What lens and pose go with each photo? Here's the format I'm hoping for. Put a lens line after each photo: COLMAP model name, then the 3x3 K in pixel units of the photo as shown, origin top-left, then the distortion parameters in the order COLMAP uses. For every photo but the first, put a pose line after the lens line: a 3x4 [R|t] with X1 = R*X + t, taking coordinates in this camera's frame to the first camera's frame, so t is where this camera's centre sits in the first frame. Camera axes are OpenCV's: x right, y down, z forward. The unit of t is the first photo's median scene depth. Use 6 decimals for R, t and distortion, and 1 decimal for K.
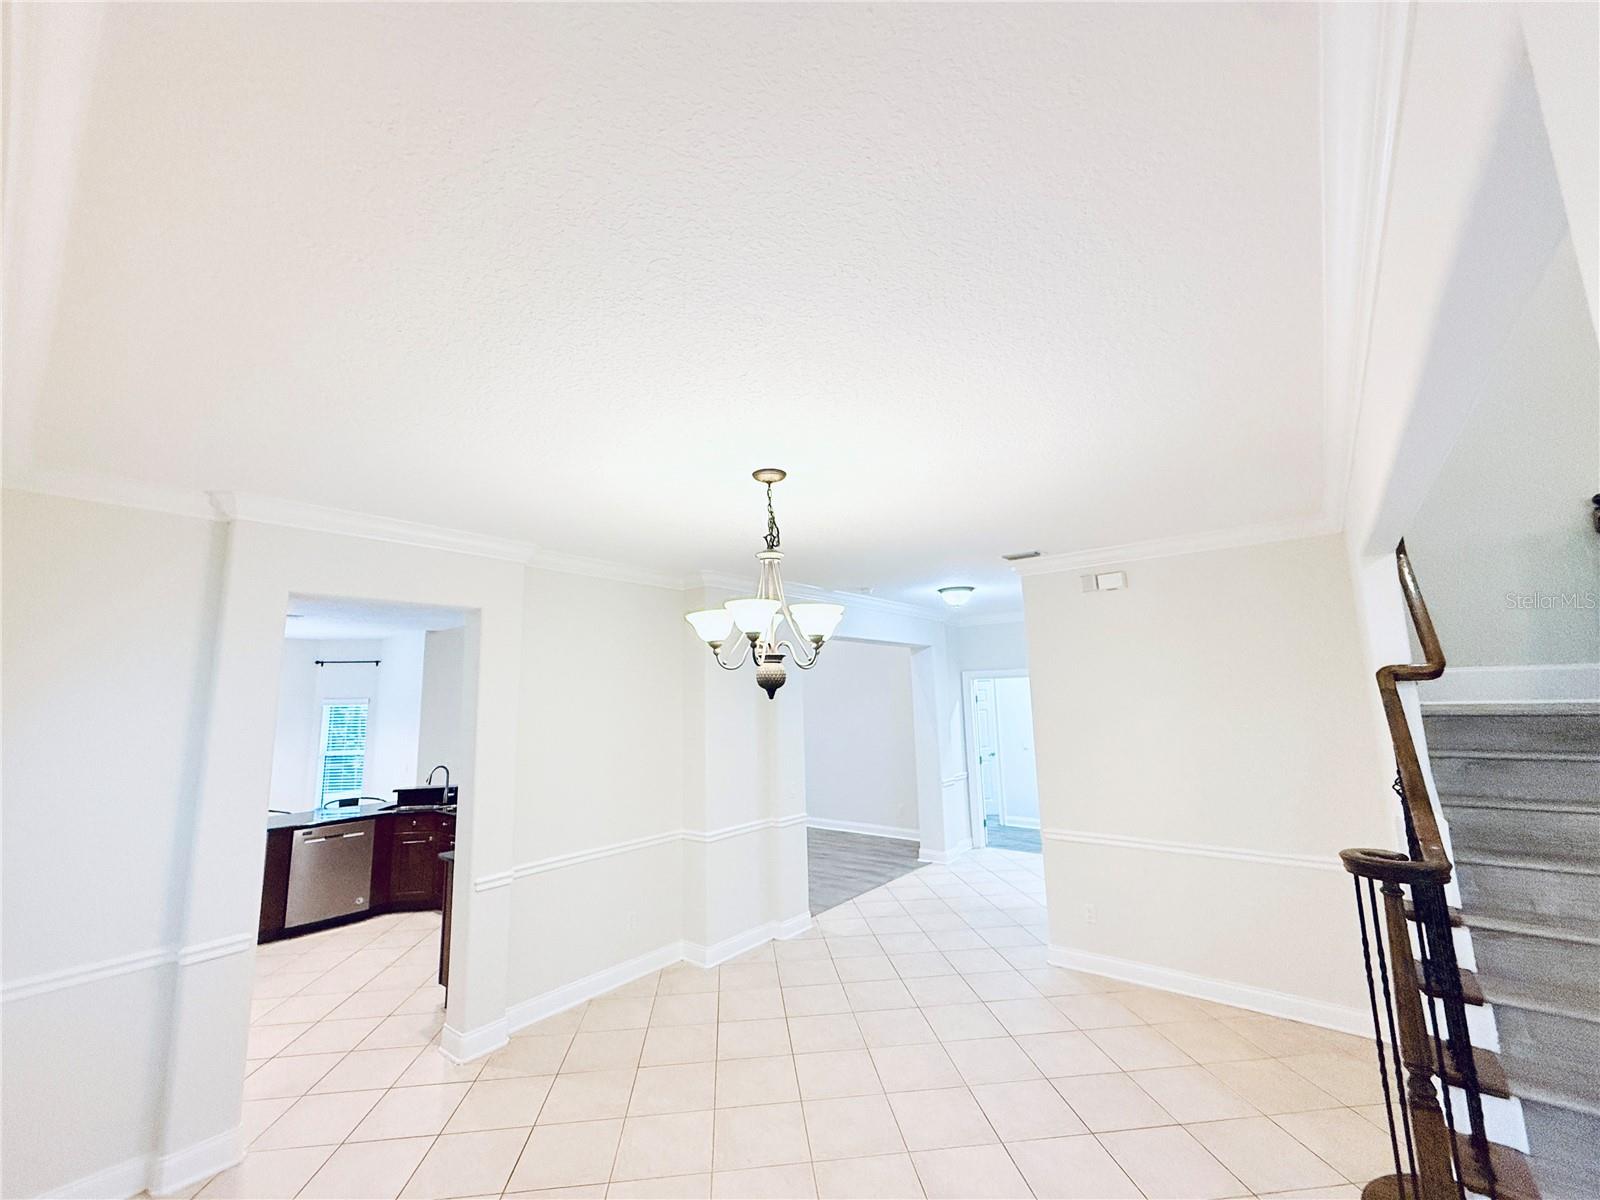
lens RADIAL K [[641.9, 0, 796.0], [0, 641.9, 601.9], [0, 0, 1]] dist [-0.001451, 0.000065]
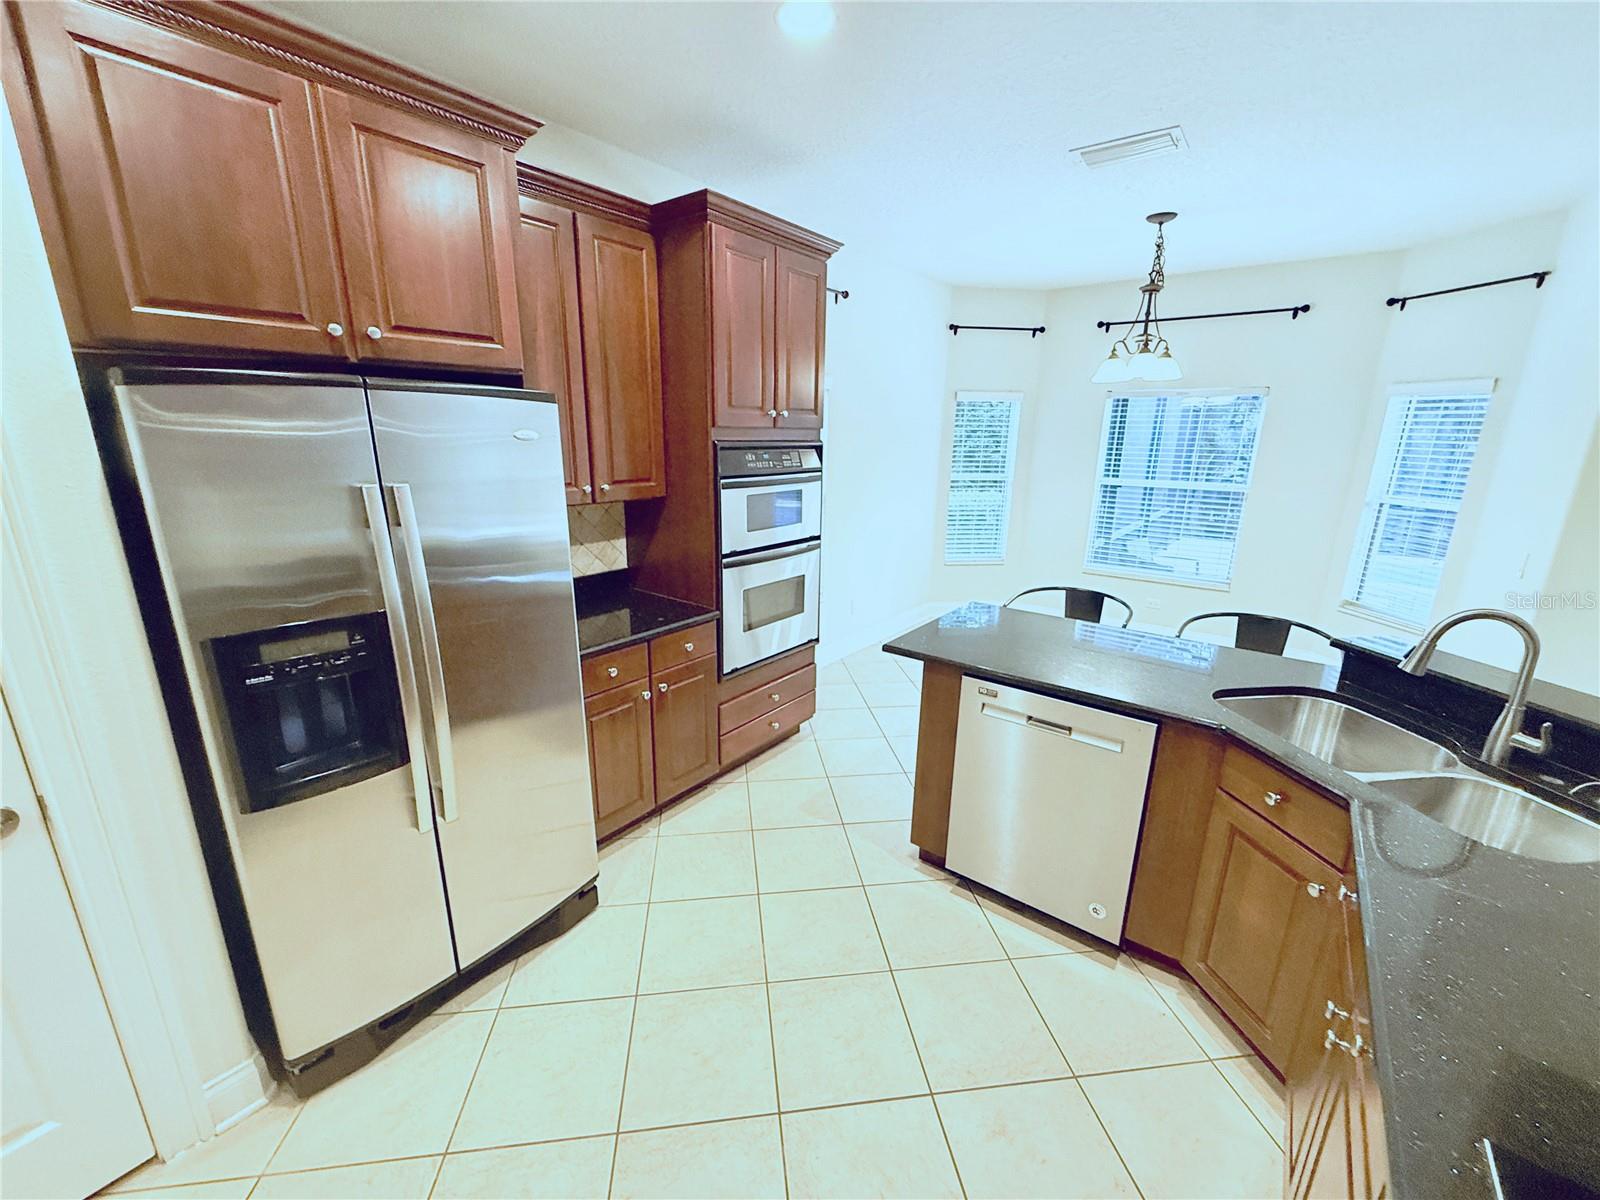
lens RADIAL K [[641.9, 0, 796.0], [0, 641.9, 601.9], [0, 0, 1]] dist [-0.001451, 0.000065]
pose [[0.013408, 0.285304, -0.958343, -0.262414], [0.136203, 0.948975, 0.284421, 0.118322], [0.990590, -0.134343, -0.026135, 0.596505]]
